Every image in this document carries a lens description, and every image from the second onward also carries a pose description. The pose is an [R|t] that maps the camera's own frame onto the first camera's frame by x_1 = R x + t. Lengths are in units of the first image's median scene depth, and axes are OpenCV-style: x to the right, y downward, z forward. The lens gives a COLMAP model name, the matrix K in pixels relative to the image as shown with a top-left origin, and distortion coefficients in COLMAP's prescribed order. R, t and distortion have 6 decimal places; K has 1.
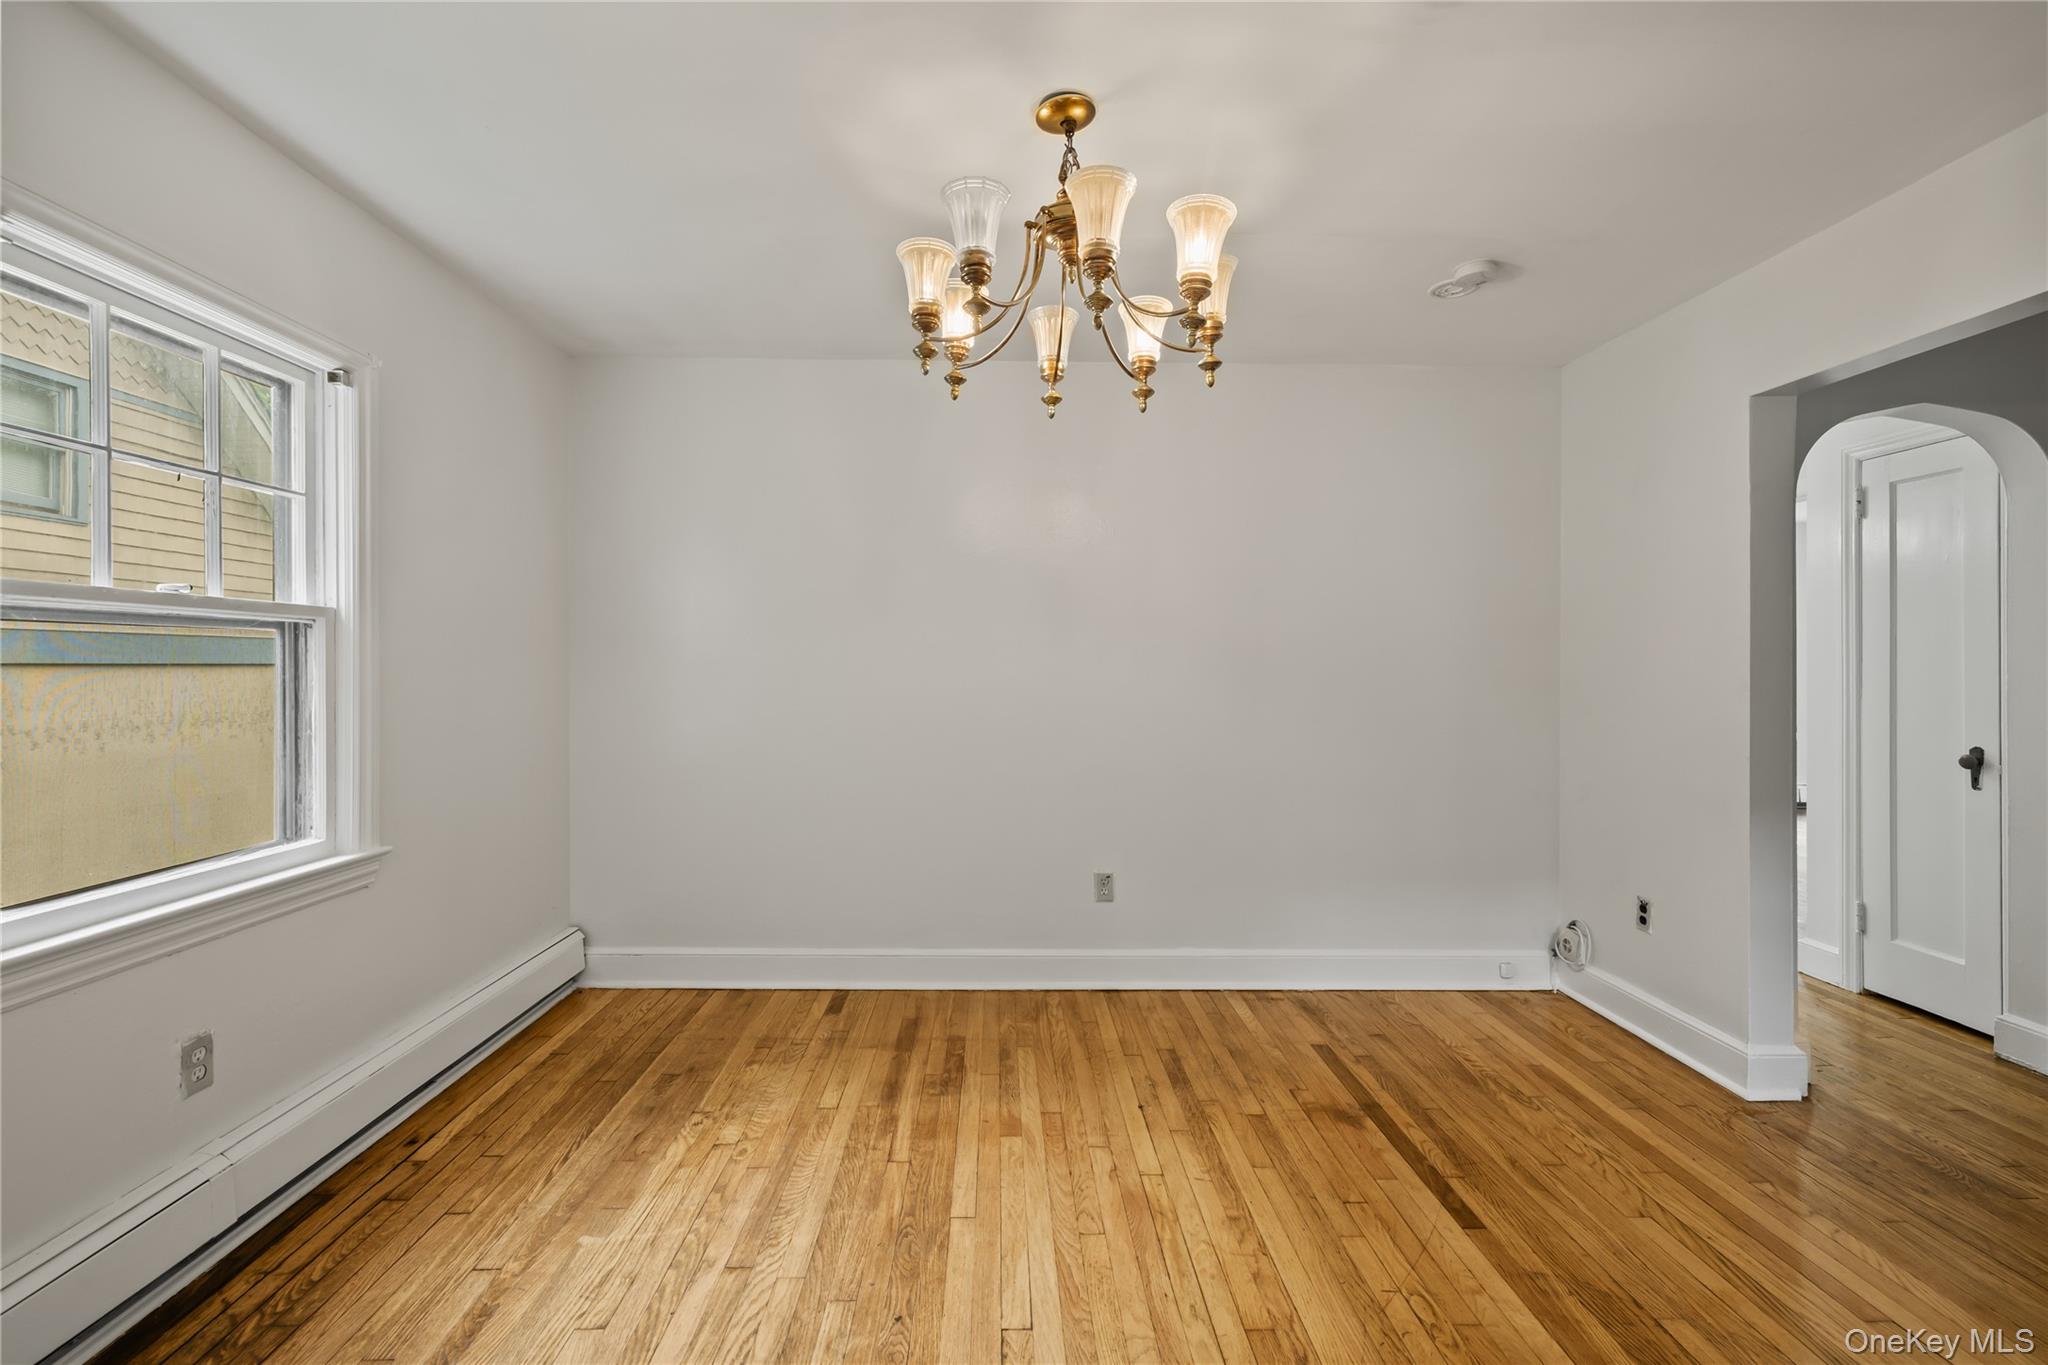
lens RADIAL K [[861.5, 0, 1014.6], [0, 861.5, 671.7], [0, 0, 1]] dist [0.001641, 0.000069]
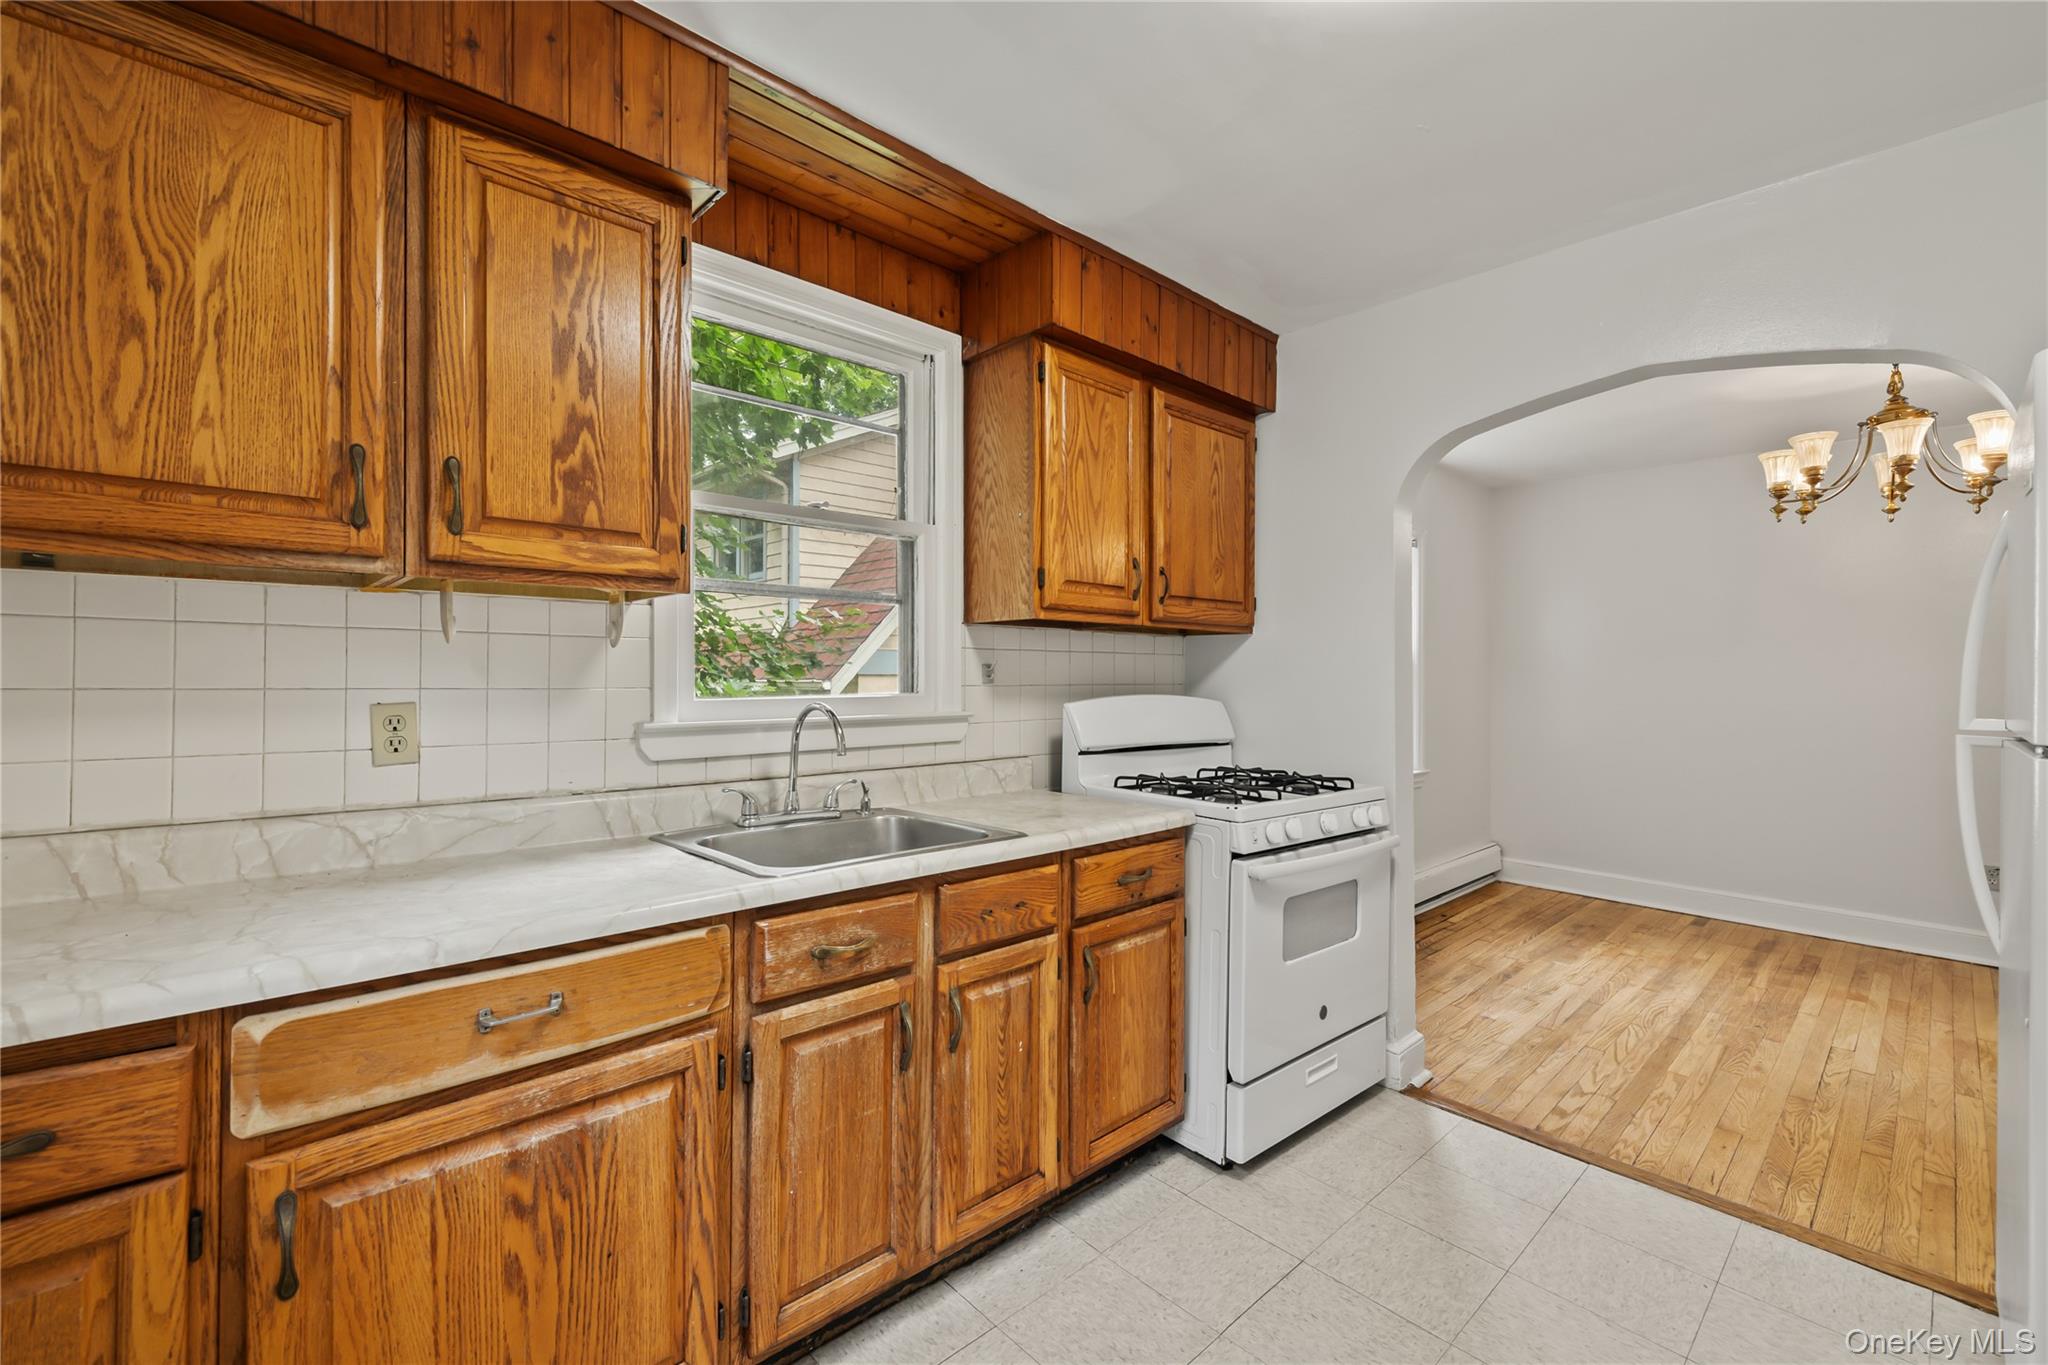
lens RADIAL K [[861.5, 0, 1014.6], [0, 861.5, 671.7], [0, 0, 1]] dist [0.001641, 0.000069]
pose [[0.664872, 0.001249, -0.746957, 0.134001], [-0.008345, 0.999949, -0.005756, -0.007858], [0.746911, 0.010061, 0.664848, -1.022006]]
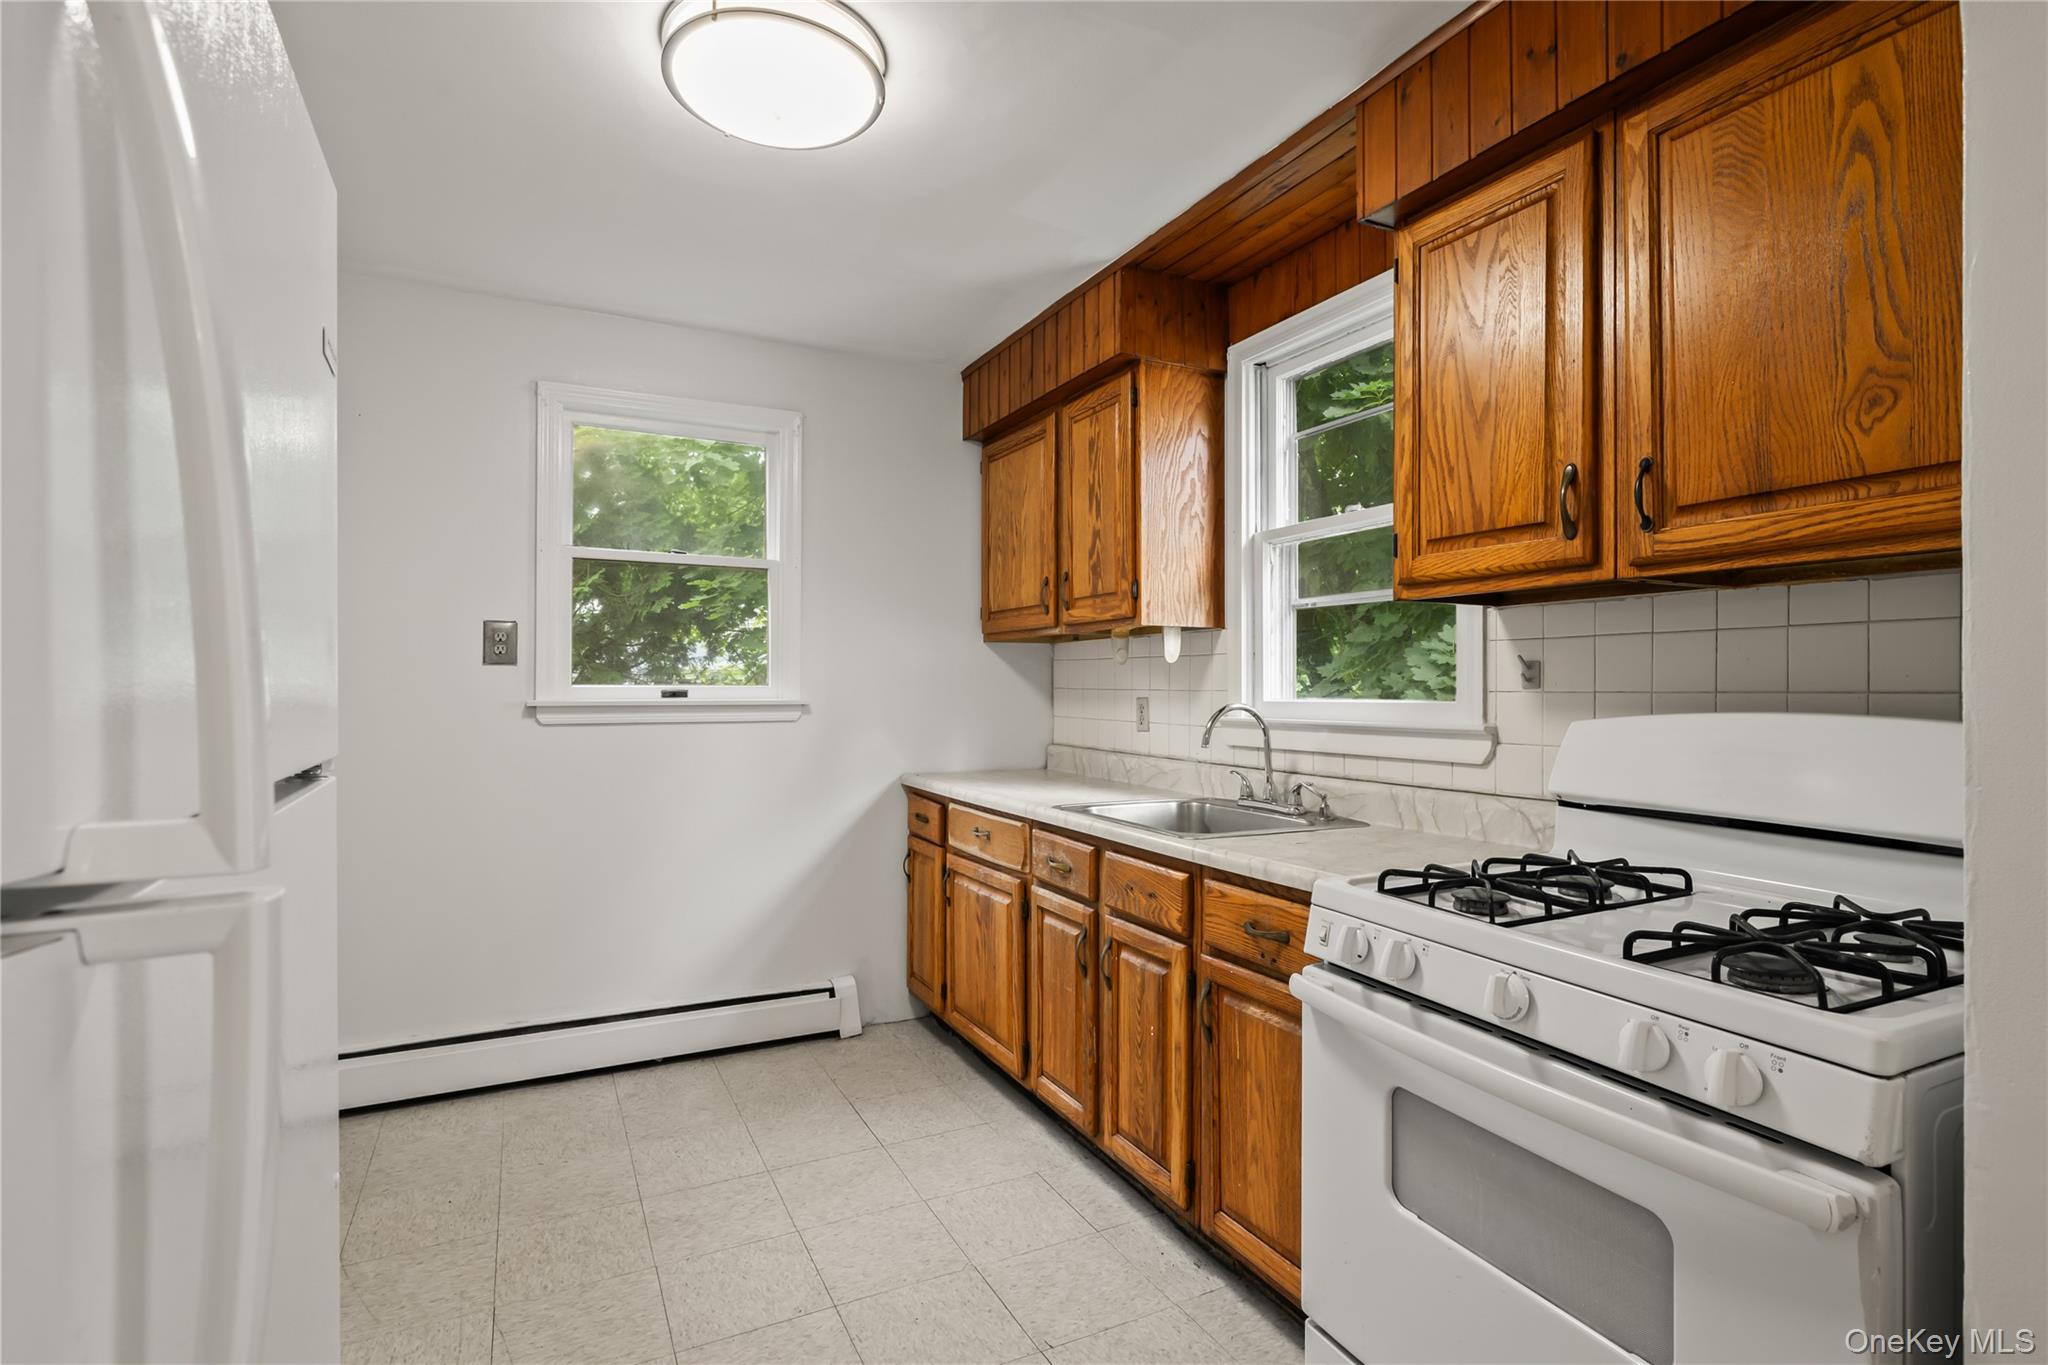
lens RADIAL K [[992.0, 0, 1024.0], [0, 992.0, 682.5], [0, 0, 1]] dist [-0.000293, 0.000327]
pose [[-0.900713, -0.002086, -0.434410, 0.077793], [-0.001630, 0.999998, -0.001422, -0.002659], [0.434412, -0.000573, -0.900714, 0.229714]]
